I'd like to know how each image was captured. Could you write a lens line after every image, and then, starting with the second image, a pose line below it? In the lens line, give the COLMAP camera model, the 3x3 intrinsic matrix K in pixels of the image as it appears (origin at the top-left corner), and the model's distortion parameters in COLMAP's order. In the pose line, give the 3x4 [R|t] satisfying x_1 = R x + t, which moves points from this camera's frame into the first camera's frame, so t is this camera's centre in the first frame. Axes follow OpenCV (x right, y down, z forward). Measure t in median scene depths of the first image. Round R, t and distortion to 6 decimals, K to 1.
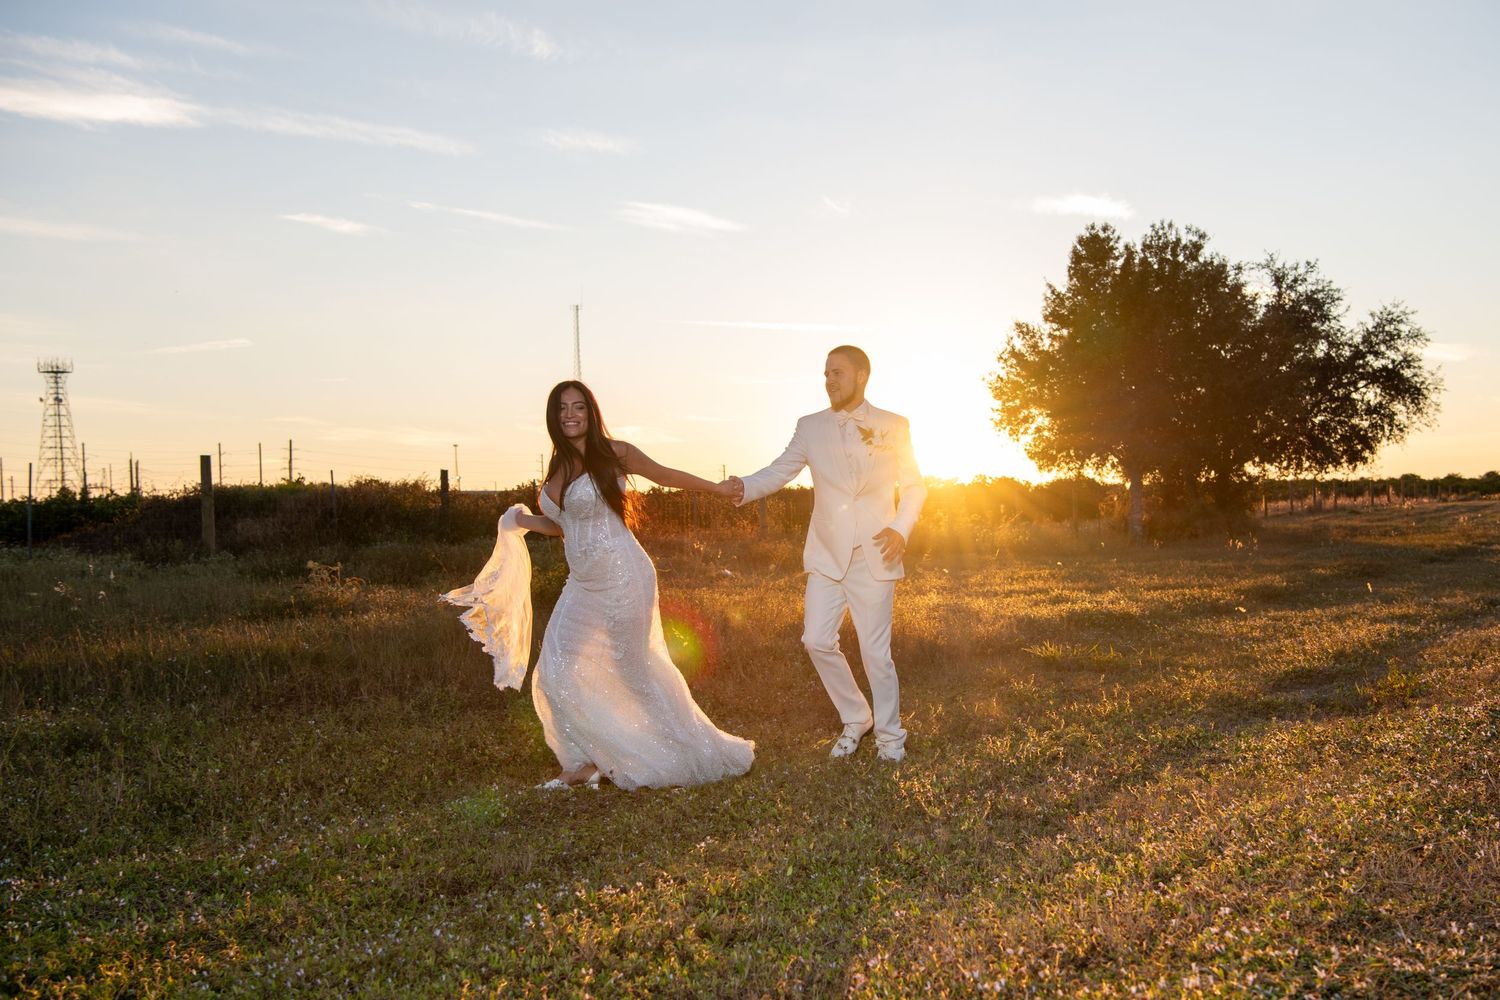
lens RADIAL K [[1698.8, 0, 812.0], [0, 1698.8, 551.9], [0, 0, 1]] dist [0.002239, 0.032271]
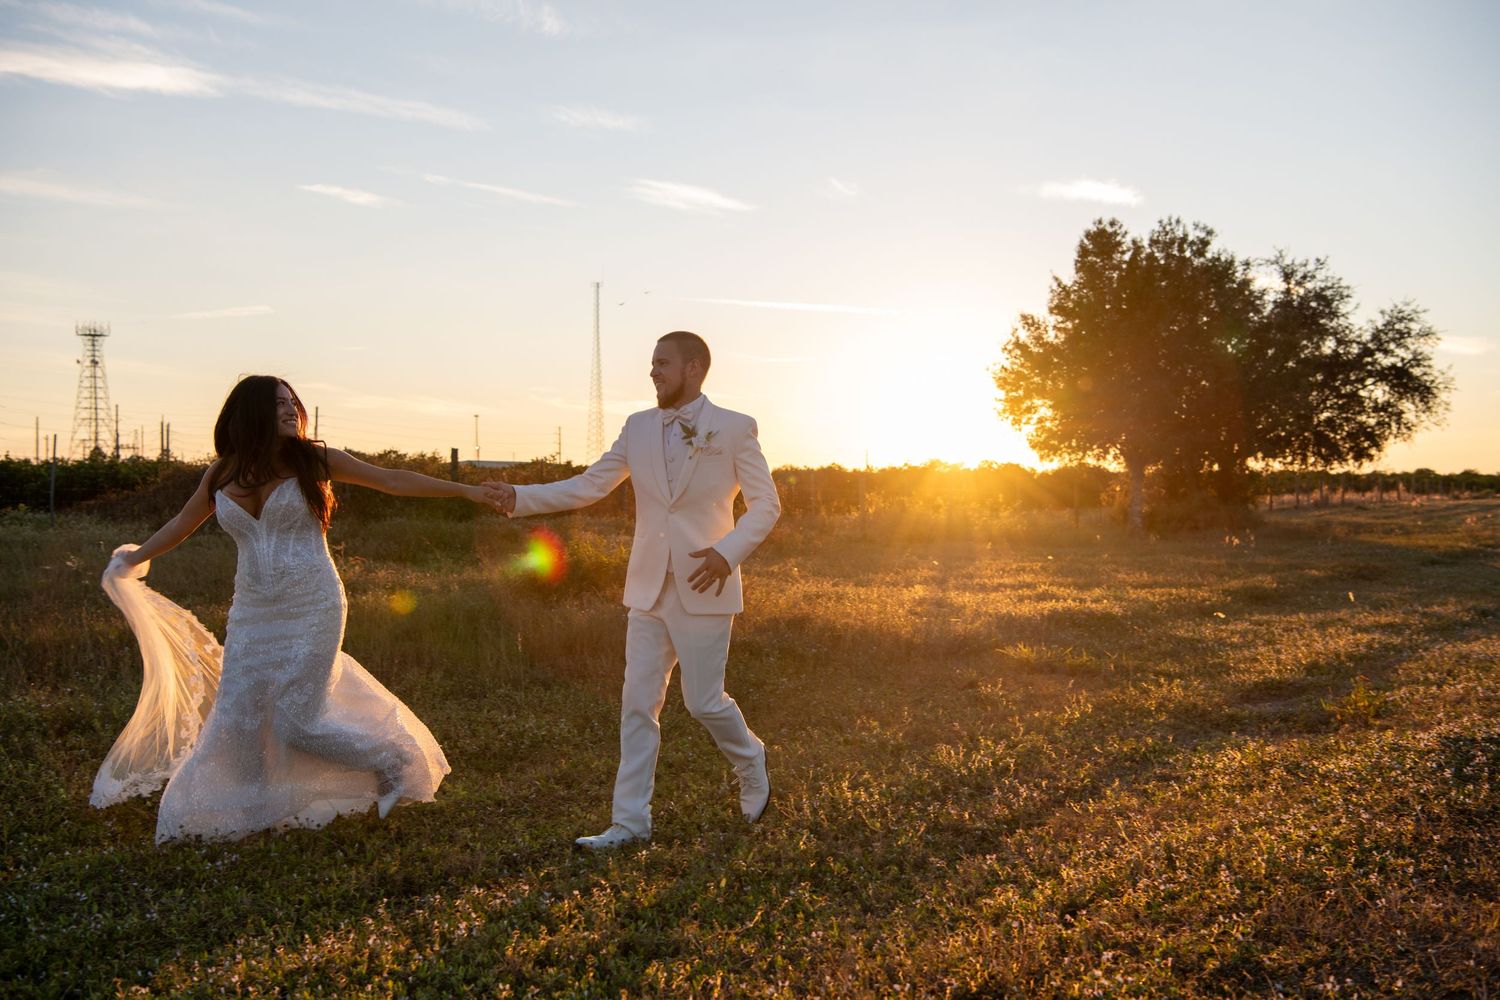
lens RADIAL K [[1670.5, 0, 750.0], [0, 1670.5, 500.0], [0, 0, 1]] dist [0.020381, 0.155525]
pose [[0.998661, 0.027486, -0.043831, 0.004840], [-0.028196, 0.999480, -0.015660, -0.003676], [0.043378, 0.016874, 0.998916, -0.003484]]
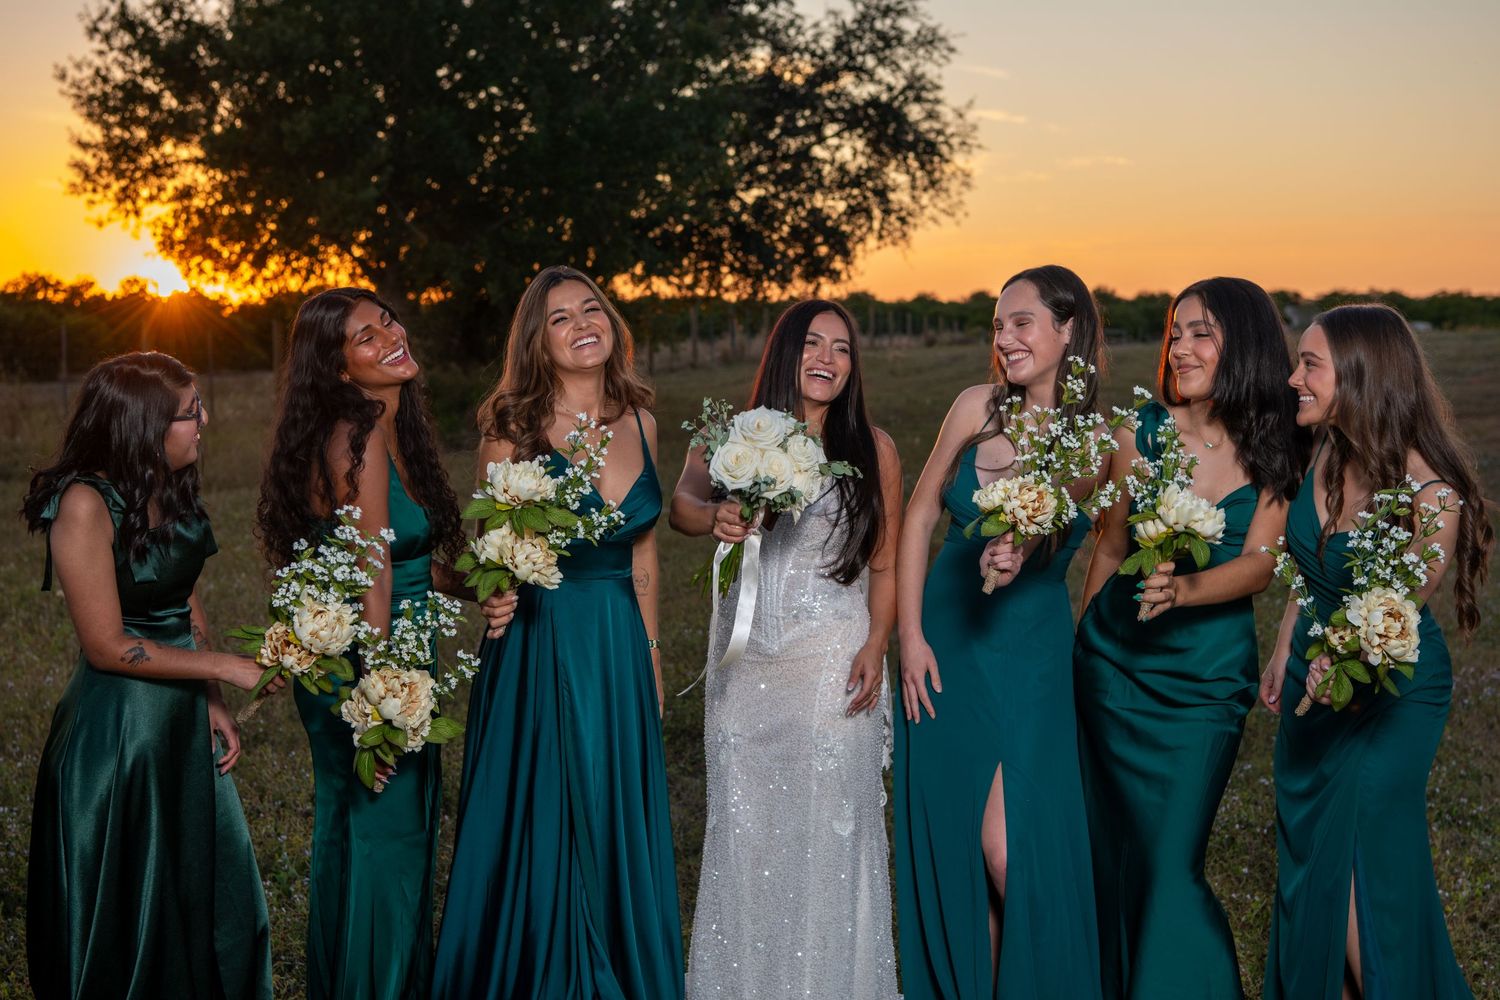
lens RADIAL K [[2662.9, 0, 750.0], [0, 2662.9, 500.0], [0, 0, 1]] dist [0.187814, 0.068291]
pose [[0.954789, -0.000402, 0.297285, 0.060744], [-0.010794, 0.999293, 0.036017, -0.015809], [-0.297089, -0.037598, 0.954109, 0.243398]]
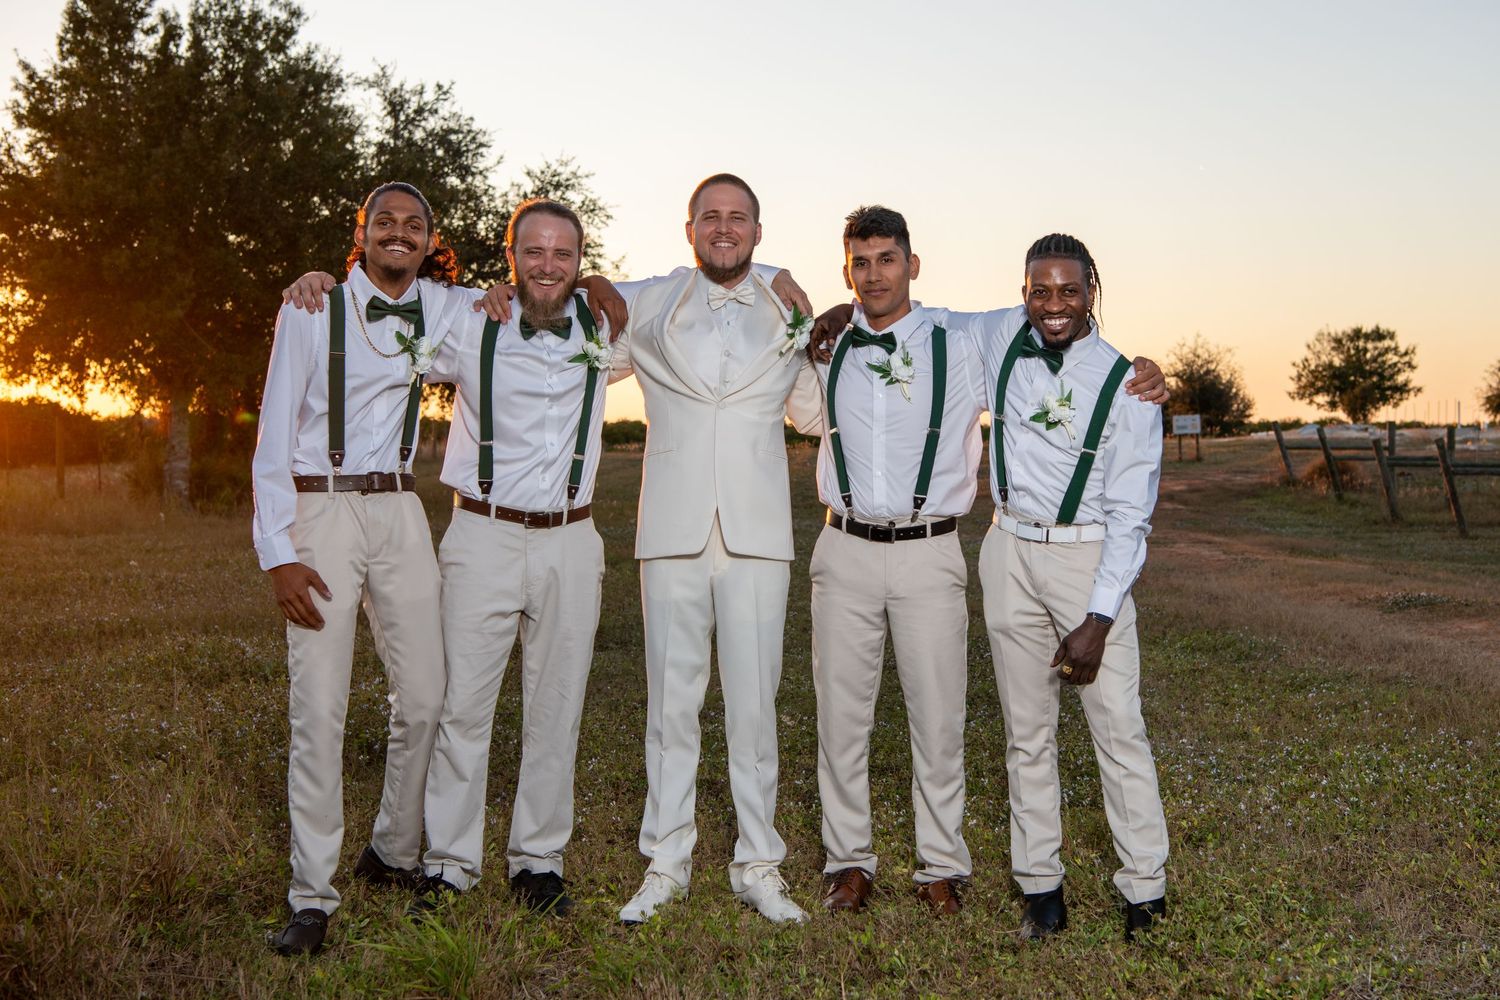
lens RADIAL K [[2264.0, 0, 867.1], [0, 2264.0, 499.3], [0, 0, 1]] dist [0.104875, 0.167750]
pose [[0.869455, 0.014677, 0.493794, 0.001111], [-0.011978, 0.999891, -0.008630, -0.004352], [-0.493867, 0.001589, 0.869536, 0.166953]]
